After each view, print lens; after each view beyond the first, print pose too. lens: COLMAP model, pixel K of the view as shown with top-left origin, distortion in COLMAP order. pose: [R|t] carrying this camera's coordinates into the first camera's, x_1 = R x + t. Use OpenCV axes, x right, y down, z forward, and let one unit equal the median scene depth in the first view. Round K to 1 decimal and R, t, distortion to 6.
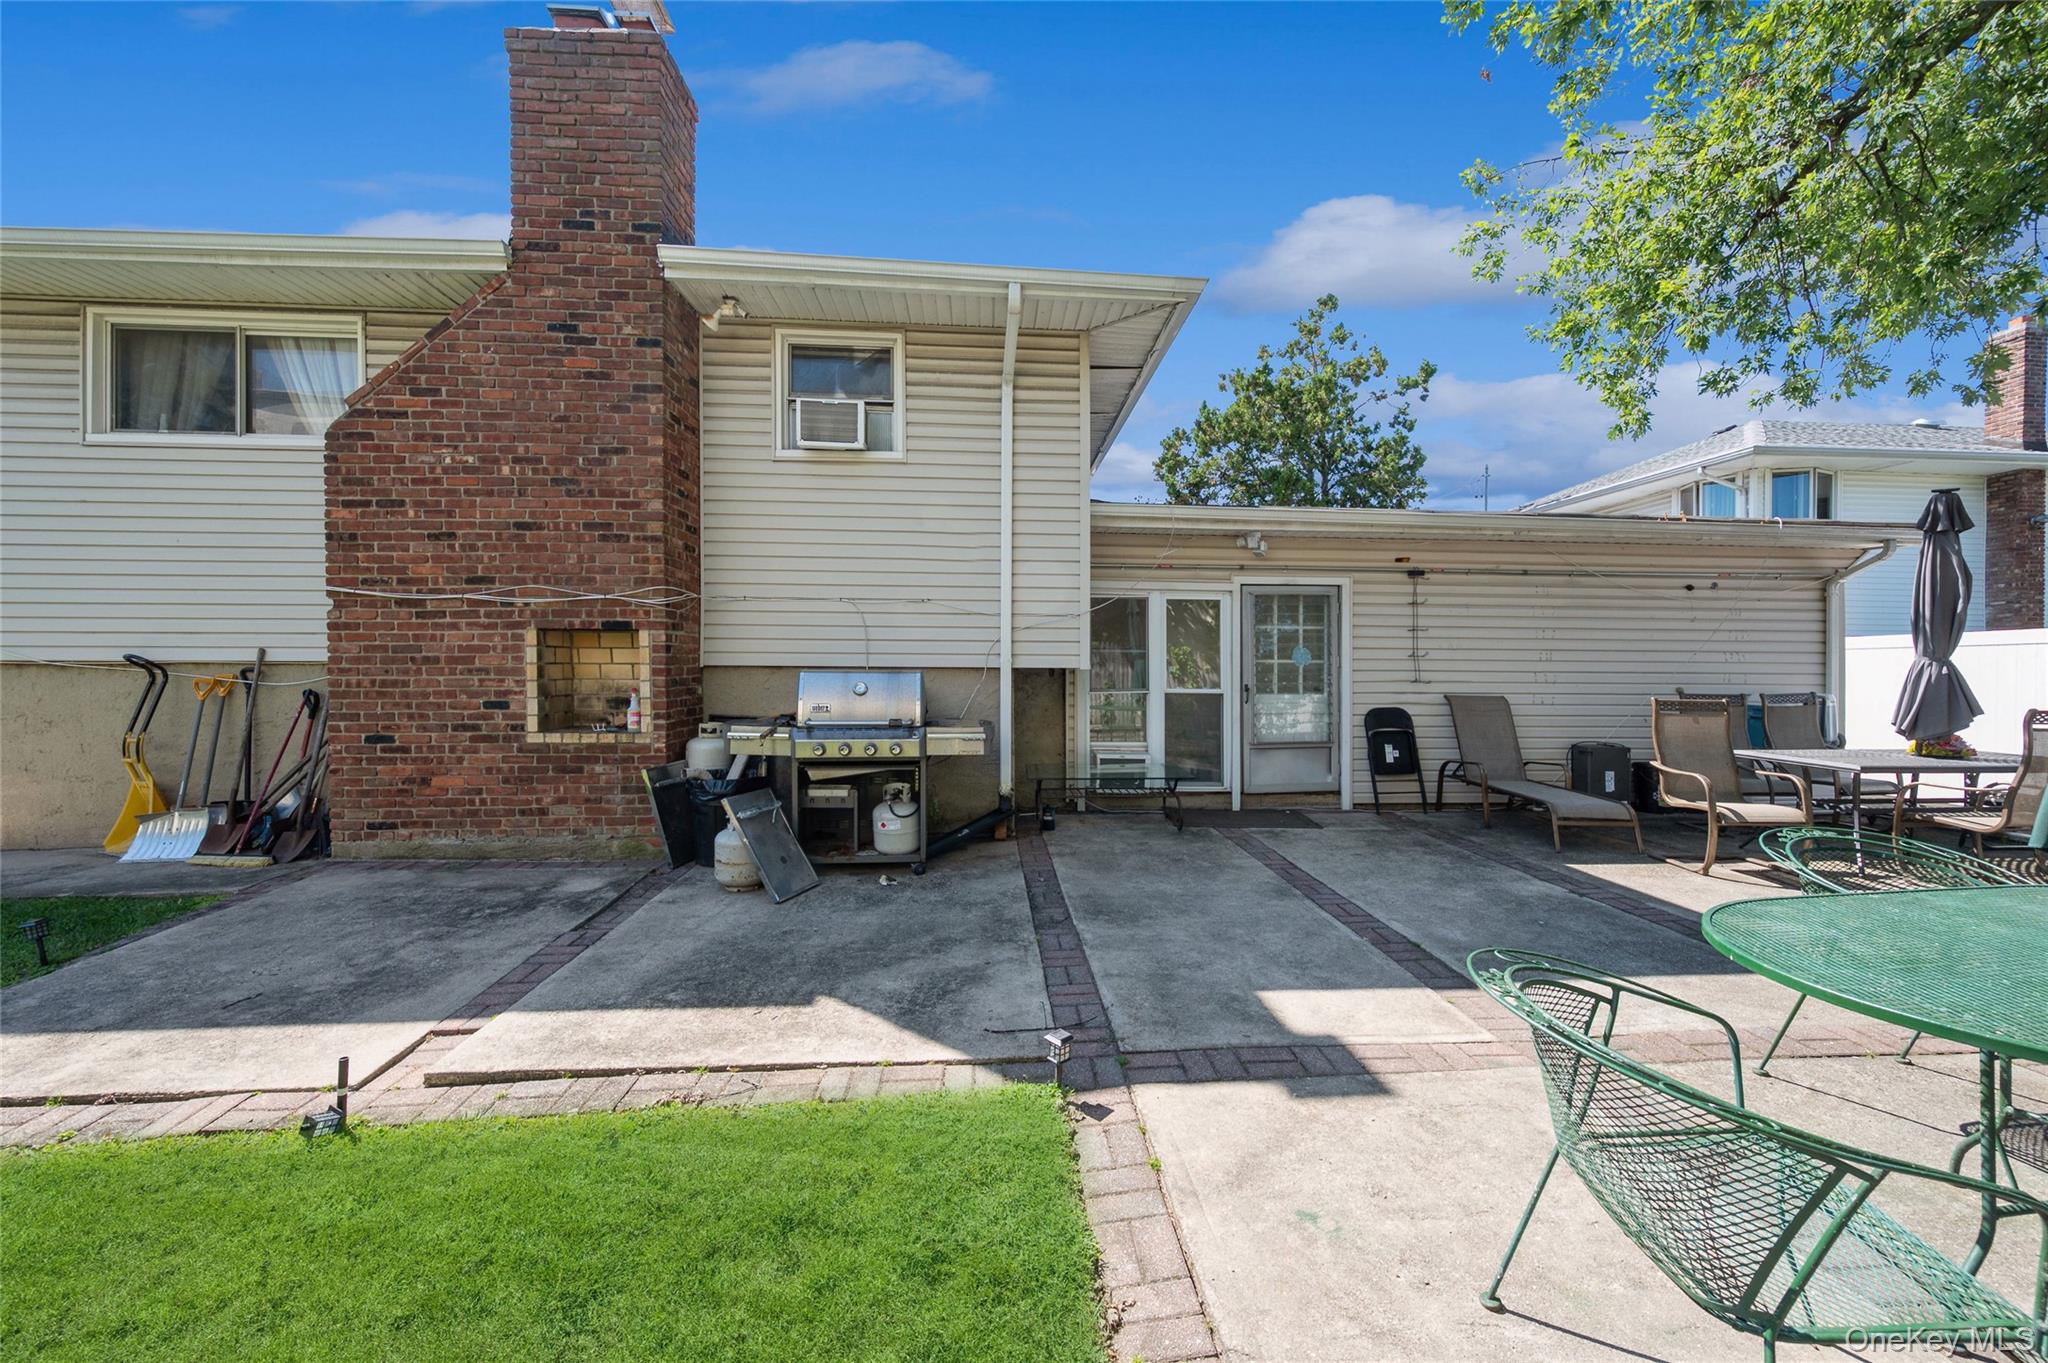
lens RADIAL K [[823.9, 0, 1062.7], [0, 823.9, 721.9], [0, 0, 1]] dist [-0.002683, -0.000189]
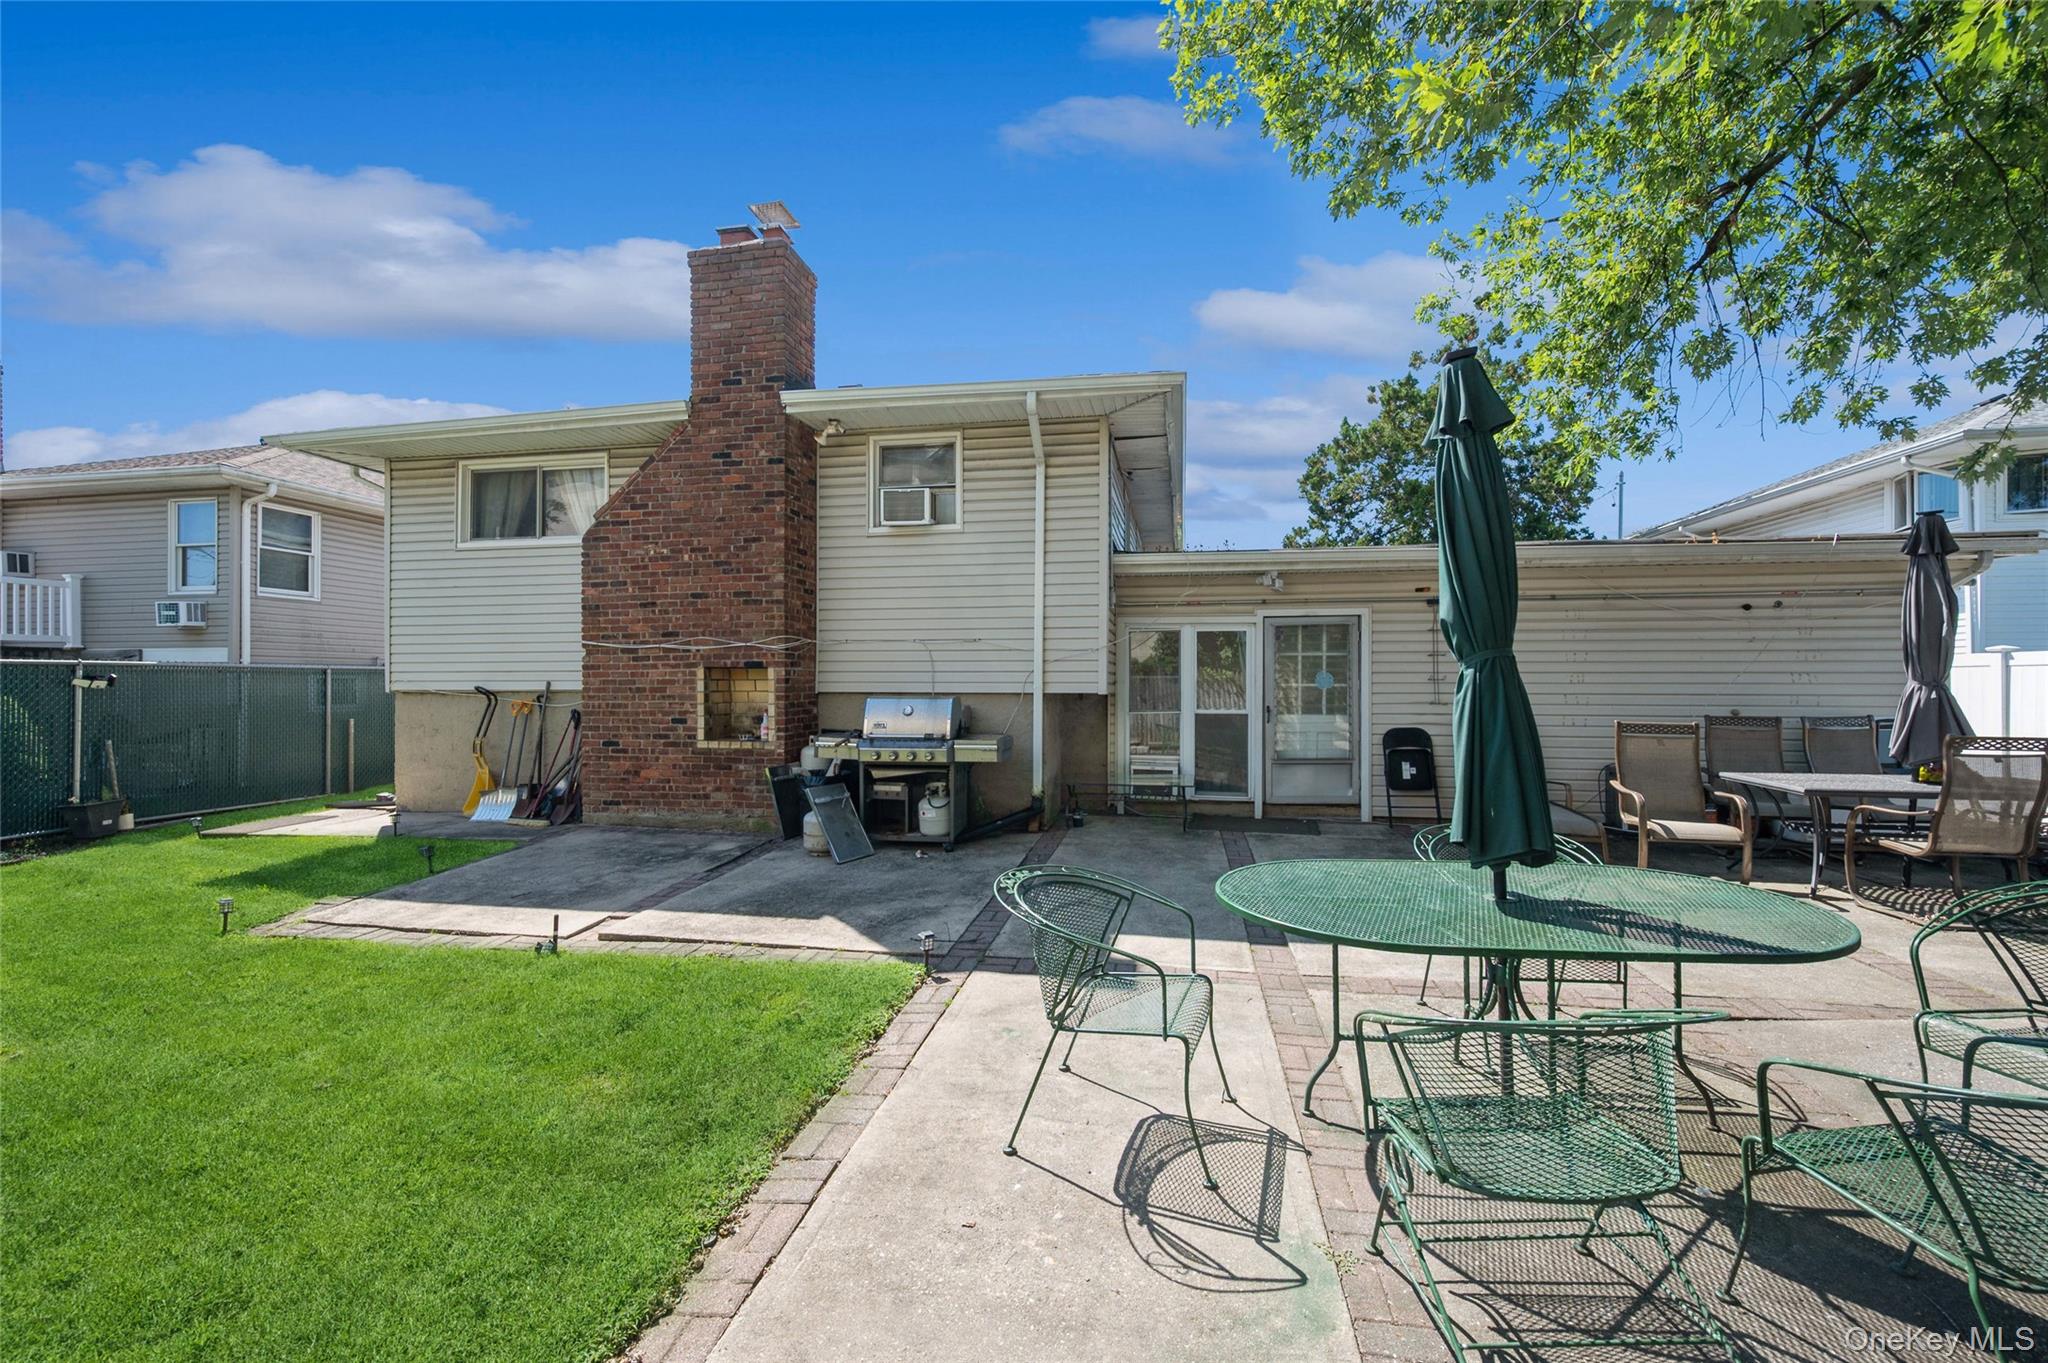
lens RADIAL K [[821.2, 0, 1028.9], [0, 821.2, 733.0], [0, 0, 1]] dist [-0.002698, -0.000282]
pose [[0.964822, 0.010100, -0.262712, 0.274719], [-0.011472, 0.999927, -0.003690, -0.001224], [0.262655, 0.006574, 0.964867, -0.218916]]
